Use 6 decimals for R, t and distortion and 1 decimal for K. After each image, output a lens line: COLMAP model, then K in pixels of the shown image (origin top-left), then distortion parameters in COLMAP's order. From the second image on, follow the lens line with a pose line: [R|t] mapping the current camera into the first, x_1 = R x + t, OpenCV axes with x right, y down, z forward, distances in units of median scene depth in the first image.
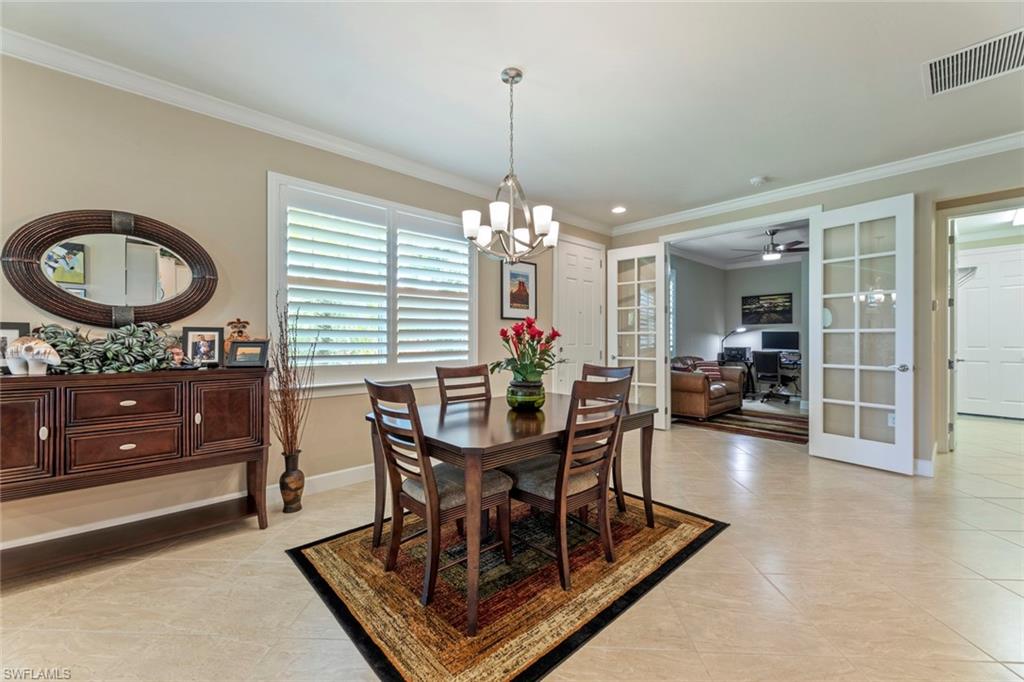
lens RADIAL K [[409.3, 0, 510.8], [0, 409.3, 337.4], [0, 0, 1]] dist [0.006159, -0.000604]
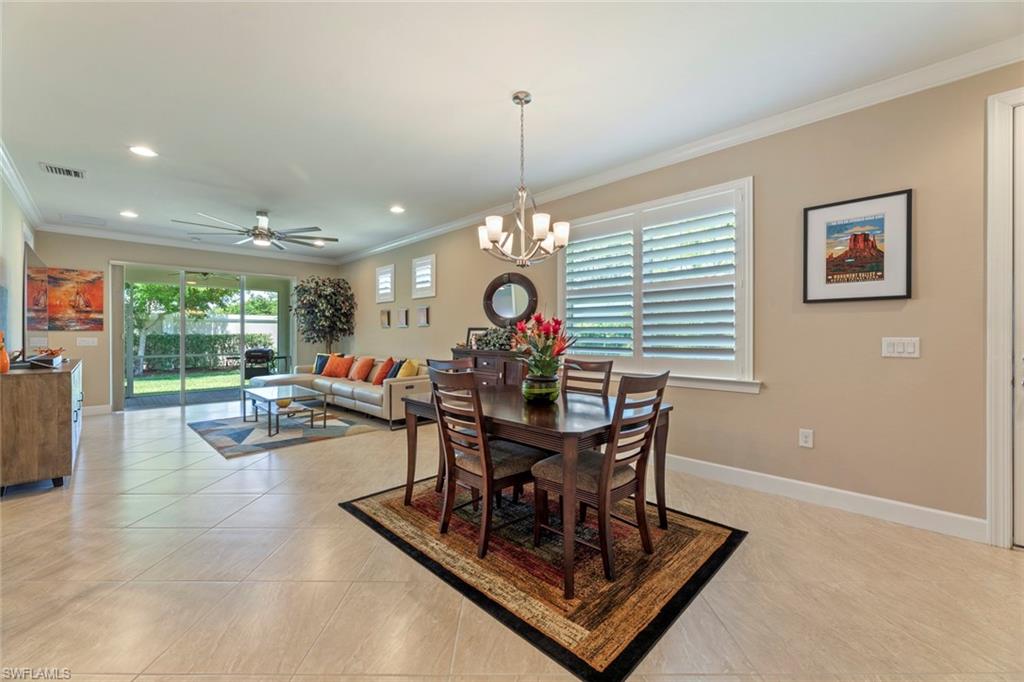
lens RADIAL K [[409.3, 0, 508.7], [0, 409.3, 334.1], [0, 0, 1]] dist [0.006159, -0.000604]
pose [[0.035783, -0.001012, -0.999359, 1.037202], [0.004869, 0.999988, -0.000839, 0.004260], [0.999348, -0.004836, 0.035788, 0.860238]]
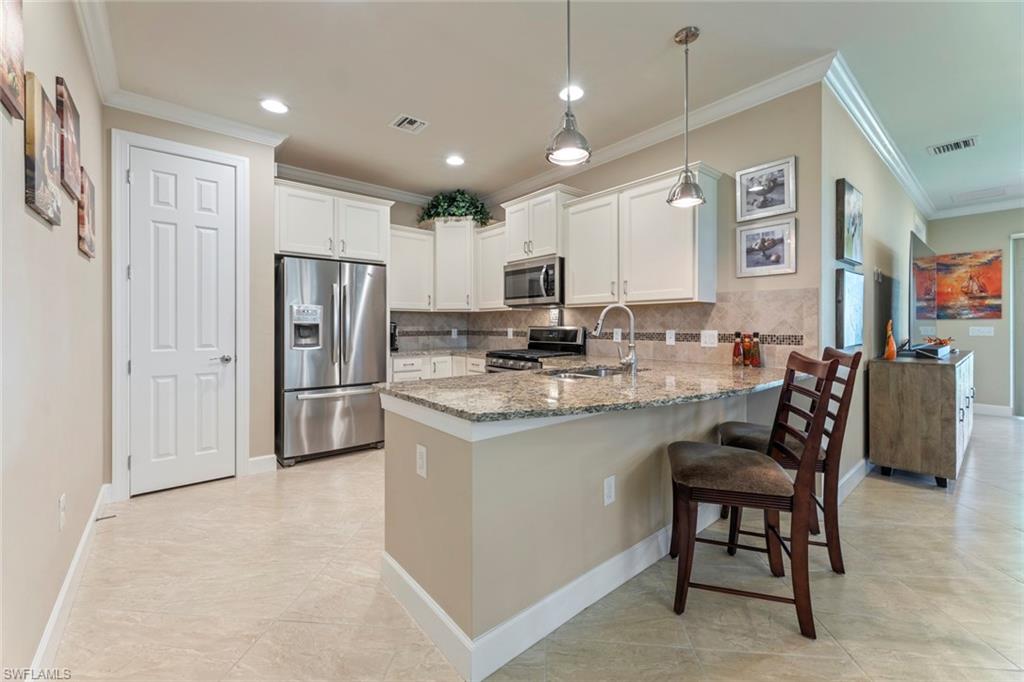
lens RADIAL K [[409.3, 0, 513.1], [0, 409.3, 329.0], [0, 0, 1]] dist [0.006159, -0.000604]
pose [[-0.998824, 0.004416, 0.048275, 0.890165], [0.004623, 0.999981, 0.004186, 0.003277], [-0.048256, 0.004404, -0.998825, 0.755951]]
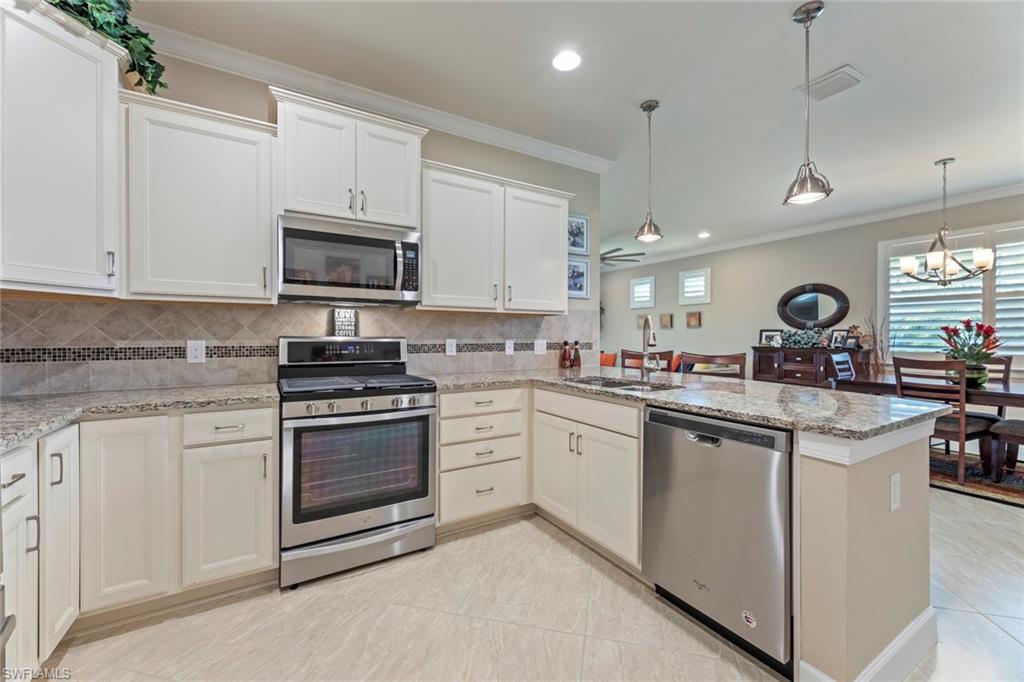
lens RADIAL K [[409.3, 0, 511.6], [0, 409.3, 339.7], [0, 0, 1]] dist [0.006159, -0.000604]
pose [[-0.196963, 0.010993, -0.980349, 1.690010], [0.003808, 0.999938, 0.010448, -0.000420], [0.980404, -0.001675, -0.196992, -0.250205]]
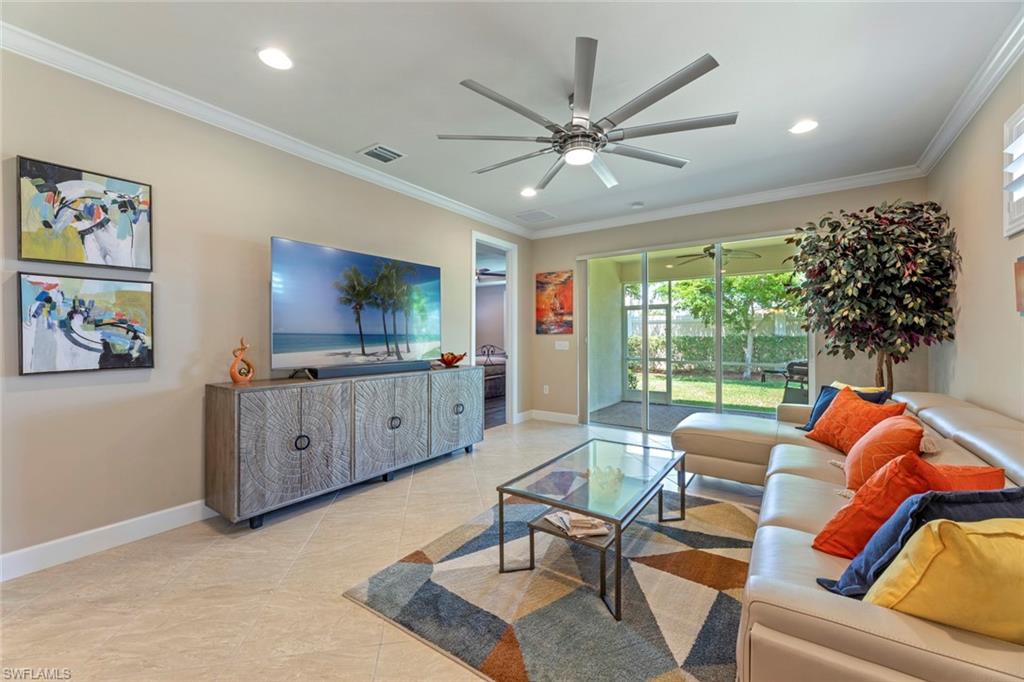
lens RADIAL K [[409.3, 0, 515.5], [0, 409.3, 337.4], [0, 0, 1]] dist [0.006159, -0.000604]
pose [[-0.977593, 0.001591, -0.210498, -0.653298], [0.001499, 0.999999, 0.000593, -0.011508], [0.210498, 0.000264, -0.977594, 0.671466]]
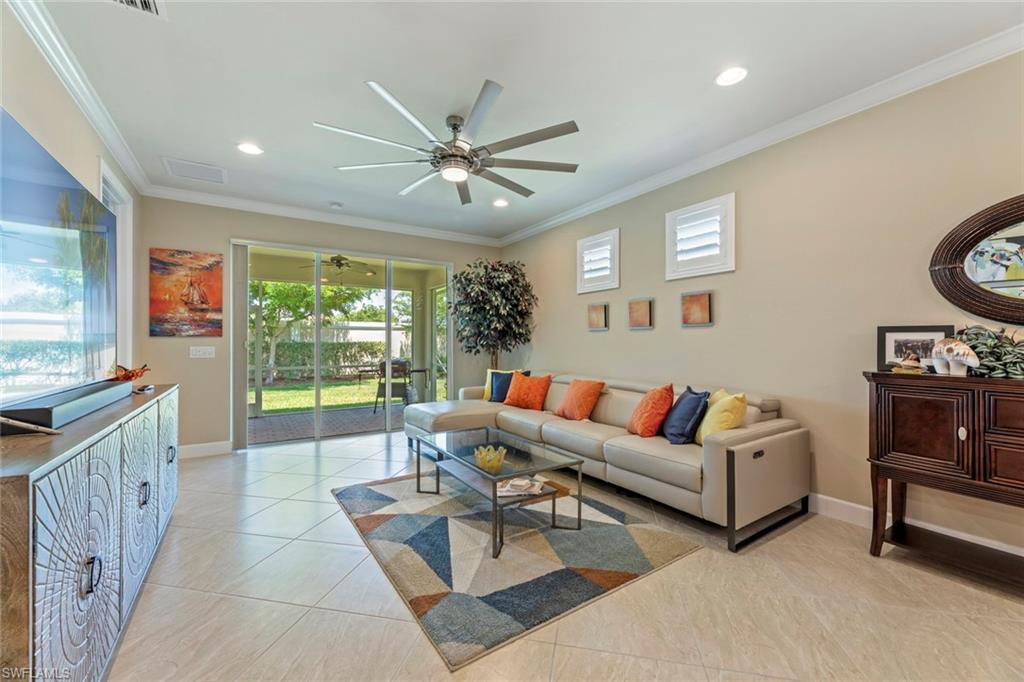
lens RADIAL K [[409.3, 0, 508.9], [0, 409.3, 338.9], [0, 0, 1]] dist [0.006159, -0.000604]
pose [[-0.170939, -0.008264, -0.985247, 0.043541], [0.005793, 0.999939, -0.009393, 0.002003], [0.985265, -0.007313, -0.170880, 0.056213]]
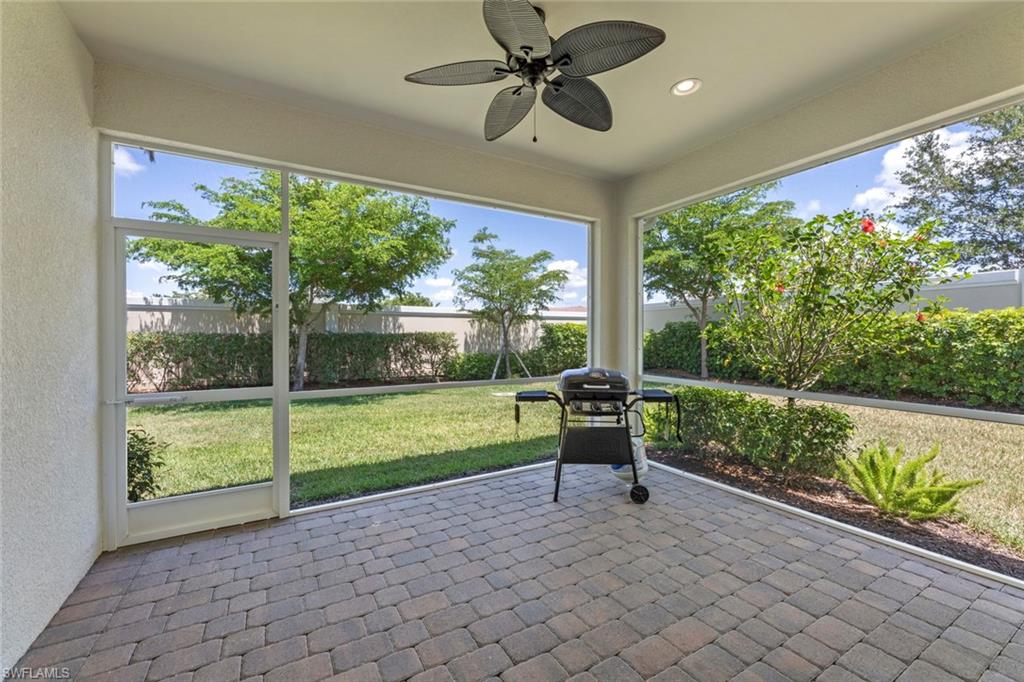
lens RADIAL K [[409.3, 0, 510.4], [0, 409.3, 337.9], [0, 0, 1]] dist [0.006159, -0.000604]
pose [[-0.215010, 0.006981, -0.976587, -1.485151], [0.004113, 0.999972, 0.006242, 0.009768], [0.976603, -0.002675, -0.215033, -1.268401]]
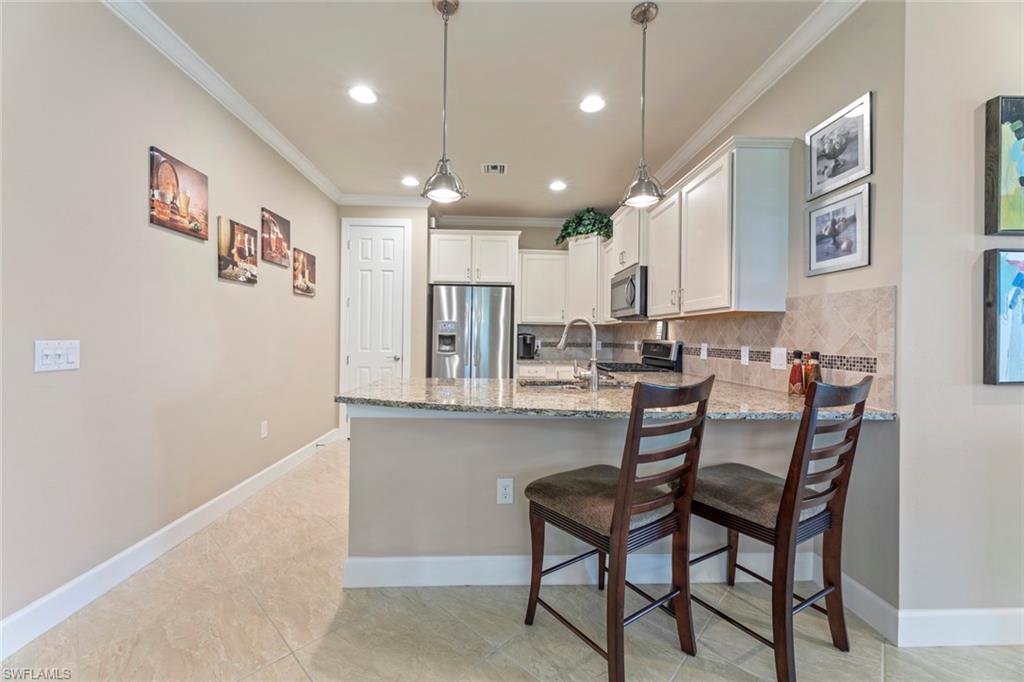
lens RADIAL K [[409.3, 0, 509.8], [0, 409.3, 336.8], [0, 0, 1]] dist [0.006159, -0.000604]
pose [[-0.760921, -0.006555, 0.648811, 0.266555], [-0.013298, 0.999896, -0.005493, 0.003441], [-0.648708, -0.012808, -0.760929, 0.619586]]
